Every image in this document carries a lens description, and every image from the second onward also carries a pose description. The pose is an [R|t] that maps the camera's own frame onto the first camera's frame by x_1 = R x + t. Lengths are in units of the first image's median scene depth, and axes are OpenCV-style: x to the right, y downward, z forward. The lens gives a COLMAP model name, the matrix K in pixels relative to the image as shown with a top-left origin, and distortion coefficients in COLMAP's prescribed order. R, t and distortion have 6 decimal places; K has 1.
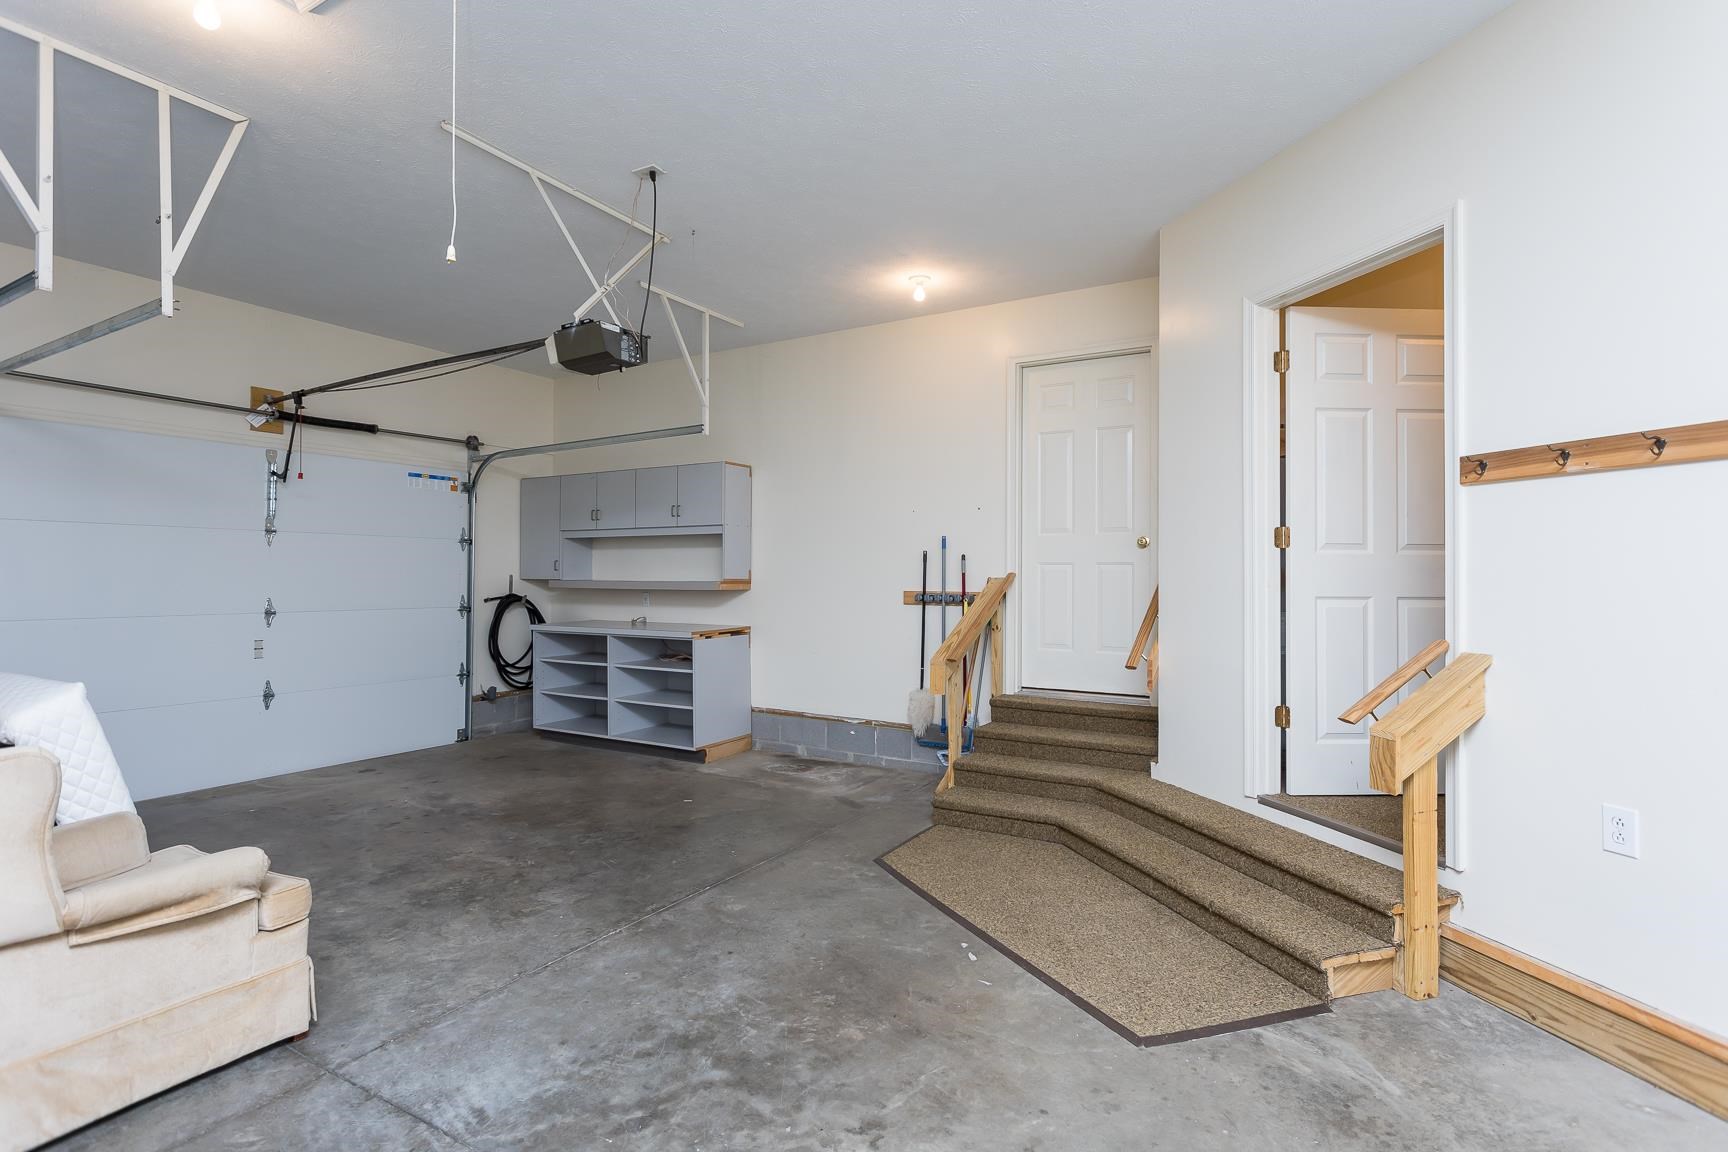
lens RADIAL K [[822.7, 0, 864.2], [0, 822.7, 571.0], [0, 0, 1]] dist [0.001376, 0.002373]
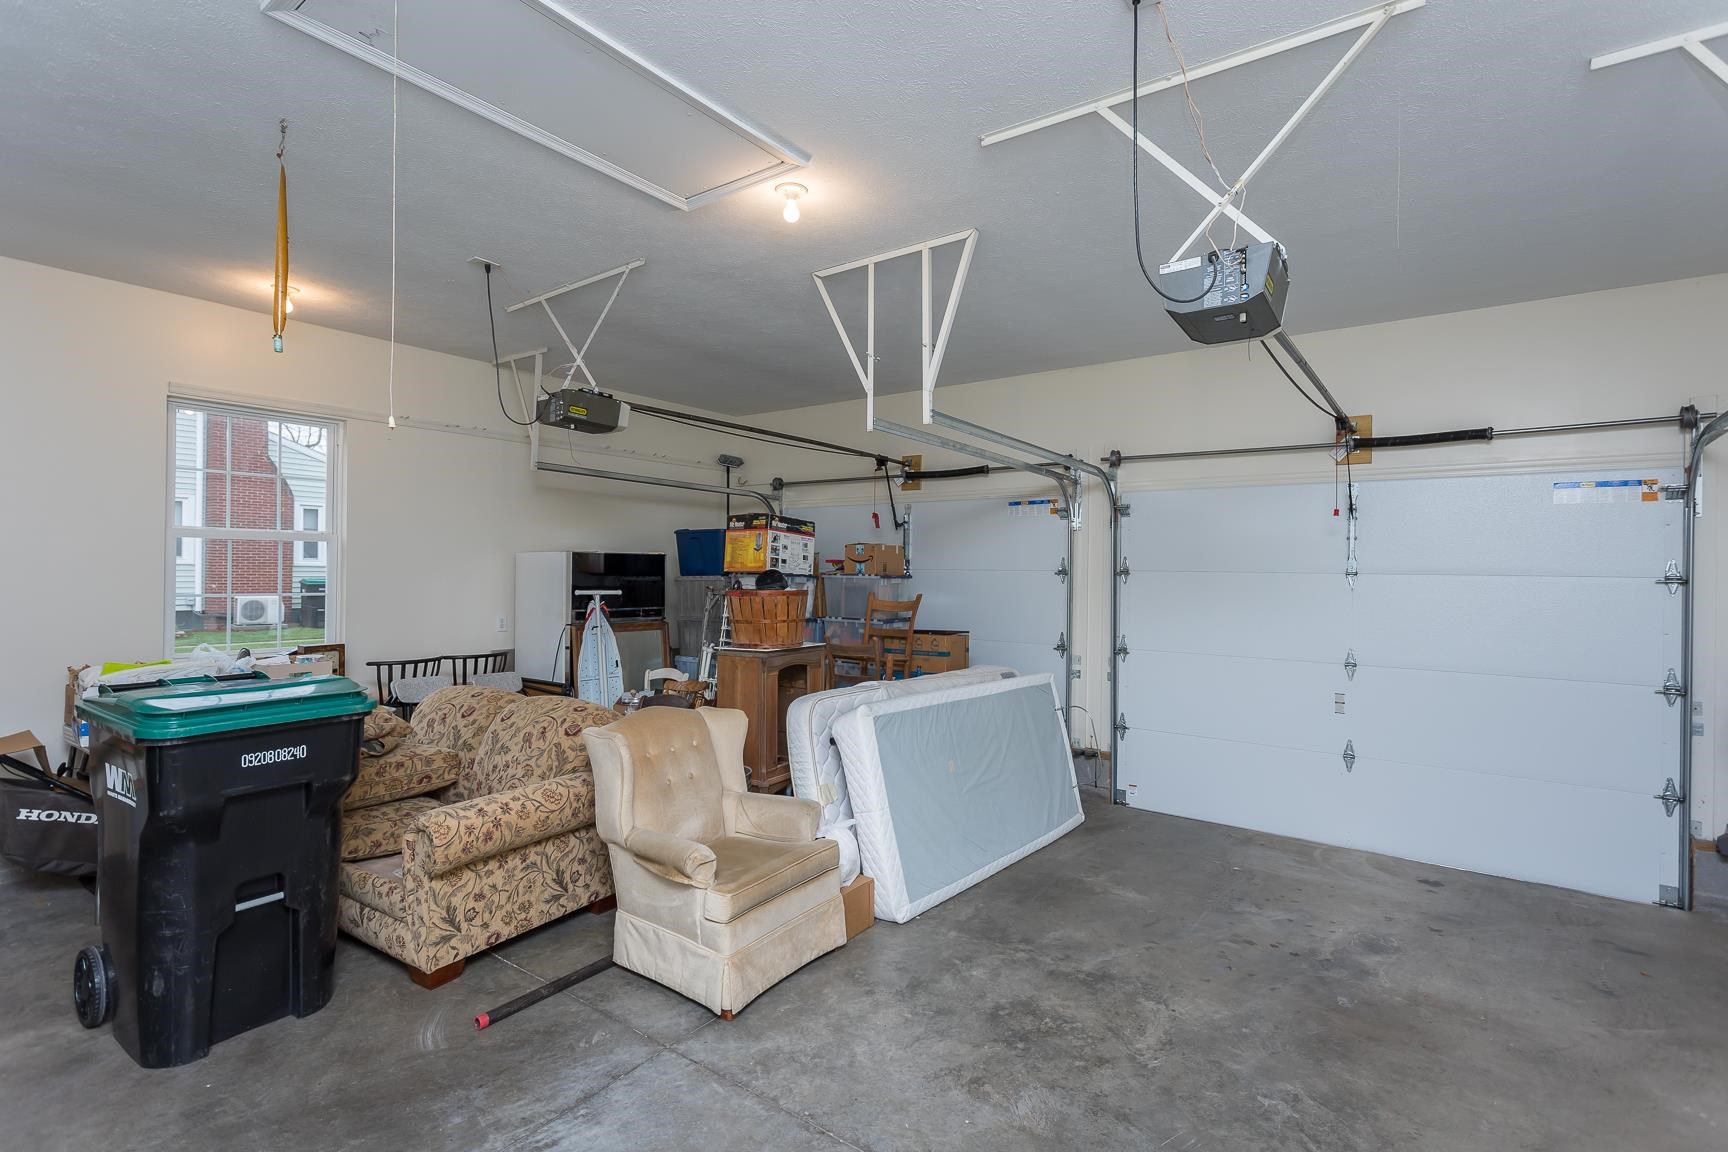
lens RADIAL K [[822.7, 0, 877.9], [0, 822.7, 571.3], [0, 0, 1]] dist [0.001376, 0.002373]
pose [[-0.098923, -0.002429, -0.995092, 0.317604], [-0.008237, 0.999965, -0.001622, -0.064390], [0.995061, 0.008036, -0.098939, 0.812172]]
